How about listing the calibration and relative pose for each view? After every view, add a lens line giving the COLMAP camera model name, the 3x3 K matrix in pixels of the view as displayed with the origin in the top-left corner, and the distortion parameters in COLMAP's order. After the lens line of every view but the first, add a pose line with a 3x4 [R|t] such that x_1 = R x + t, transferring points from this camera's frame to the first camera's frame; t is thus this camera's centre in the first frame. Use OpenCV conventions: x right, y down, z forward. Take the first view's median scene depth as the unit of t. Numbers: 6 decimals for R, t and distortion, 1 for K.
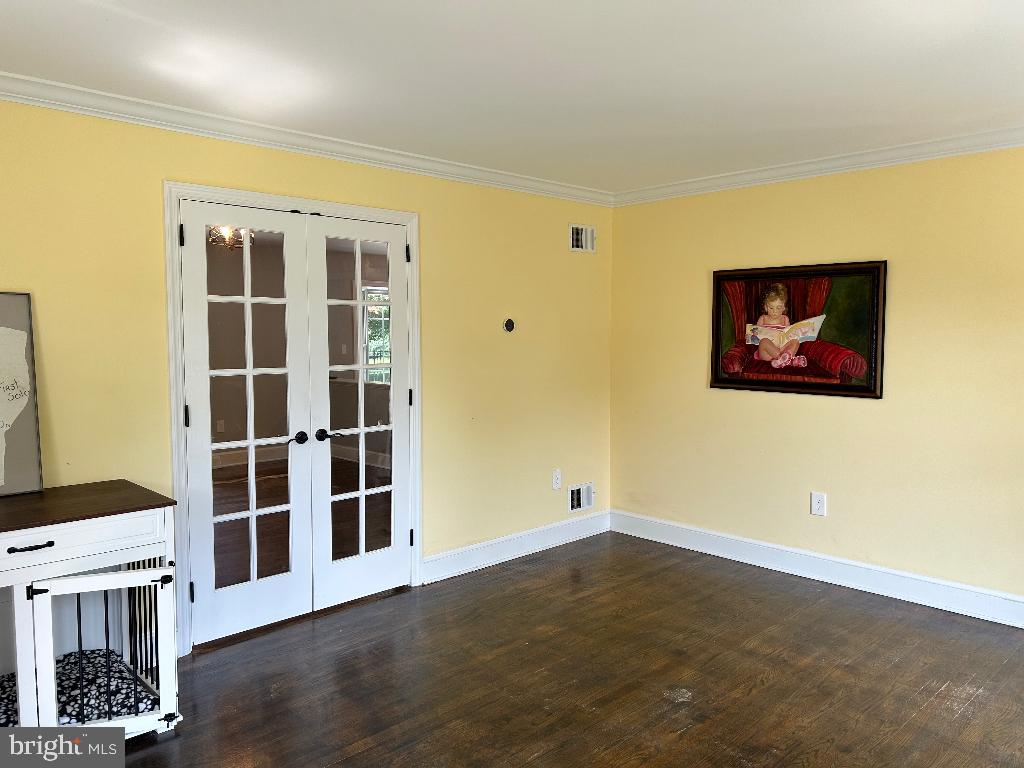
lens RADIAL K [[765.5, 0, 512.0], [0, 765.5, 384.0], [0, 0, 1]] dist [0.045371, -0.003361]
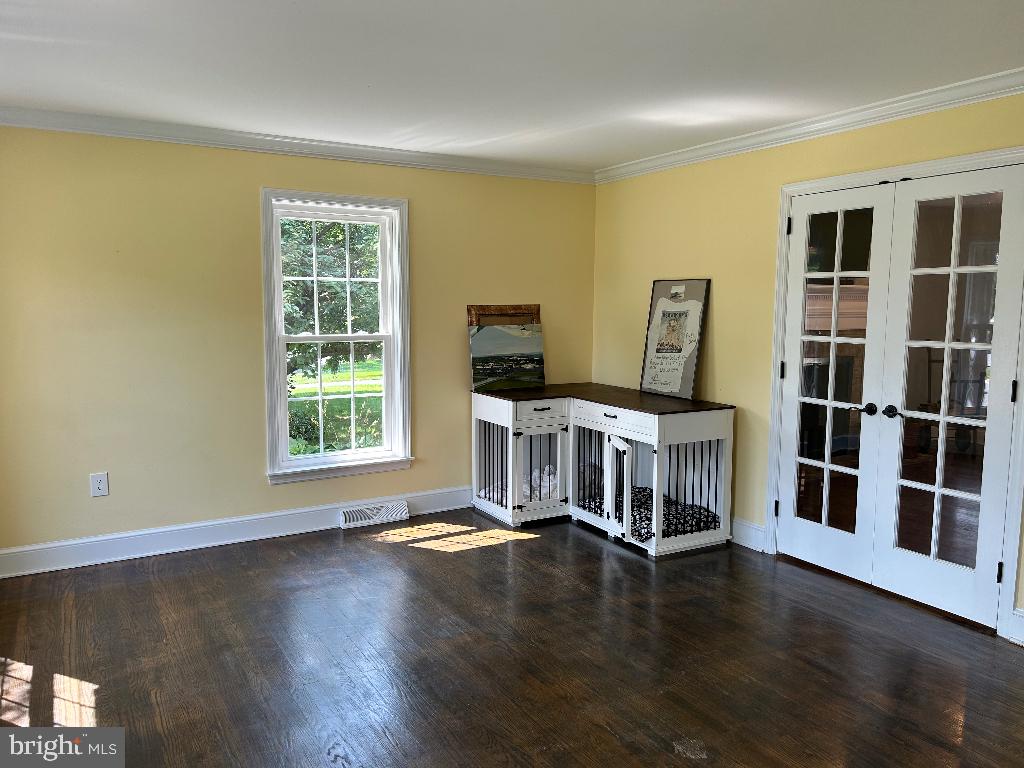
lens RADIAL K [[751.1, 0, 512.0], [0, 751.1, 384.0], [0, 0, 1]] dist [0.080045, -0.101589]
pose [[-0.226784, 0.110129, -0.967699, 0.792048], [-0.070539, 0.989120, 0.129098, -0.057962], [0.971387, 0.097538, -0.216548, 0.753640]]
